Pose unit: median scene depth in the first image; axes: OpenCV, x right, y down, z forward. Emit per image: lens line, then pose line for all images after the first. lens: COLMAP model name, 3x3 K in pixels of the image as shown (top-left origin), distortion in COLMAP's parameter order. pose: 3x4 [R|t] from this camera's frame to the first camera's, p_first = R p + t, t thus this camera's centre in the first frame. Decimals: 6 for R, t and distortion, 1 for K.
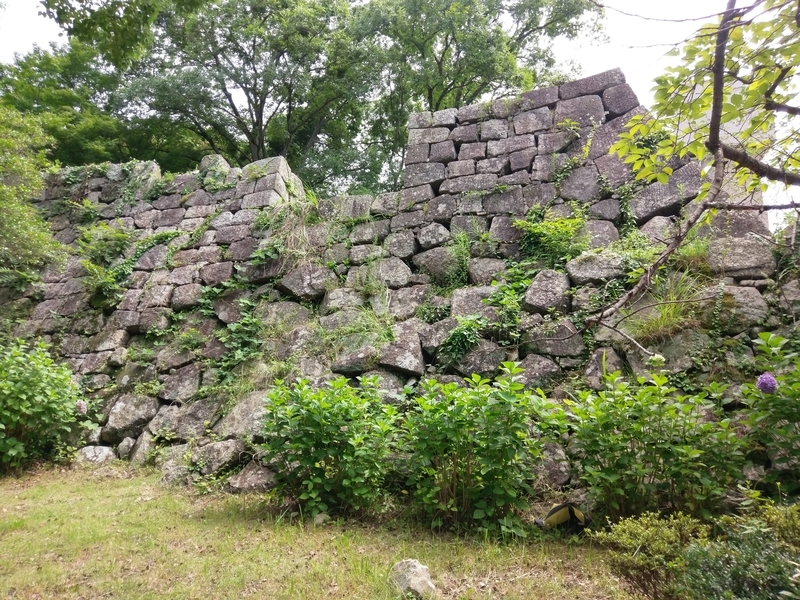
lens RADIAL K [[595.6, 0, 400.0], [0, 595.6, 300.0], [0, 0, 1]] dist [0.053781, -0.099994]
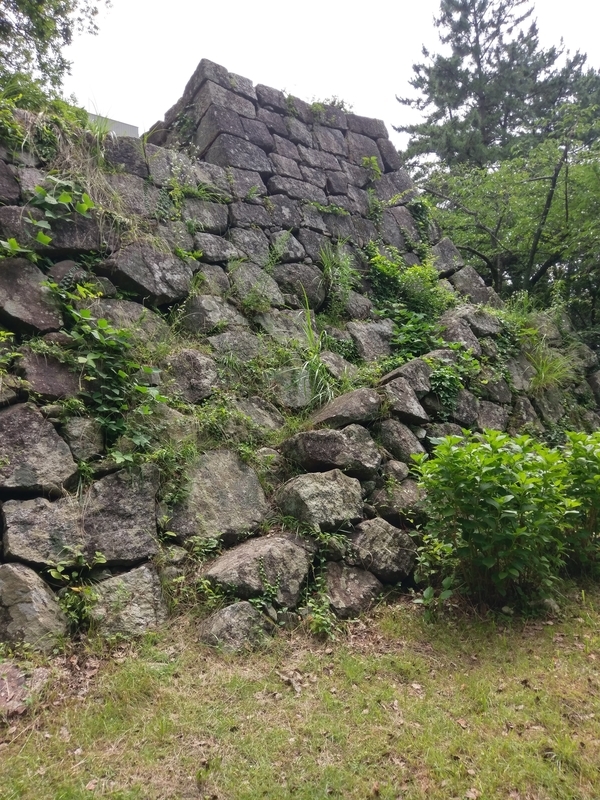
lens RADIAL K [[595.6, 0, 300.0], [0, 595.6, 400.0], [0, 0, 1]] dist [0.053781, -0.099994]
pose [[0.524705, 0.007945, 0.851247, -0.610210], [-0.116242, 0.991259, 0.062399, 0.043281], [-0.843311, -0.131691, 0.521042, 0.542578]]
